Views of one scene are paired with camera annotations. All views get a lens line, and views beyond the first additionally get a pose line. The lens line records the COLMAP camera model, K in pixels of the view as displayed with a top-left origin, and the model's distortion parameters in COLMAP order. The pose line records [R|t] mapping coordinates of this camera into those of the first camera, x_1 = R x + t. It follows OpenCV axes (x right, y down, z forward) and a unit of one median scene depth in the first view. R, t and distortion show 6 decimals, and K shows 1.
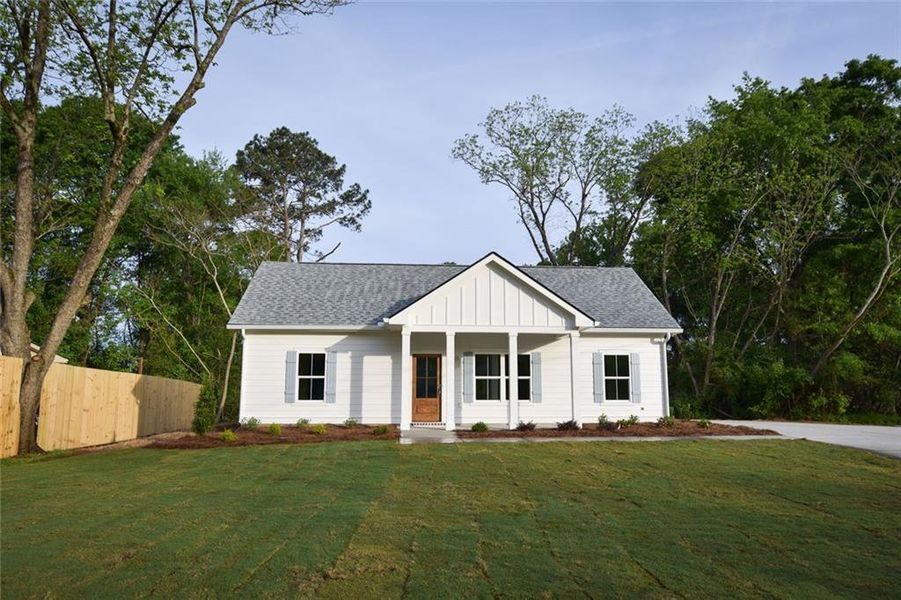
lens RADIAL K [[606.2, 0, 450.5], [0, 606.2, 300.0], [0, 0, 1]] dist [-0.005317, -0.000363]
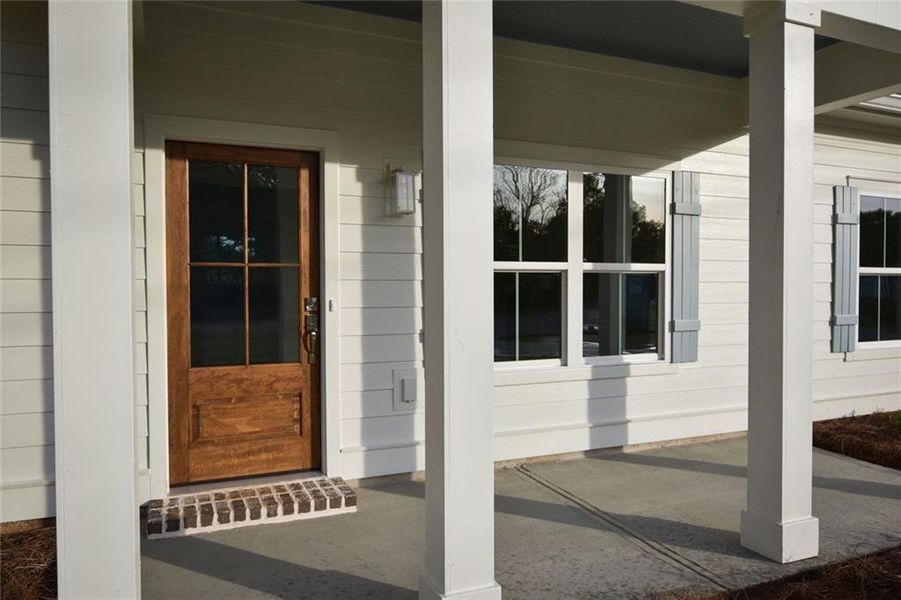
lens RADIAL K [[636.7, 0, 456.5], [0, 636.7, 300.8], [0, 0, 1]] dist [-0.009079, -0.002634]
pose [[0.942215, -0.009130, 0.334886, -0.043694], [-0.053088, 0.982929, 0.176161, 0.098527], [-0.330777, -0.183760, 0.925645, 0.775386]]
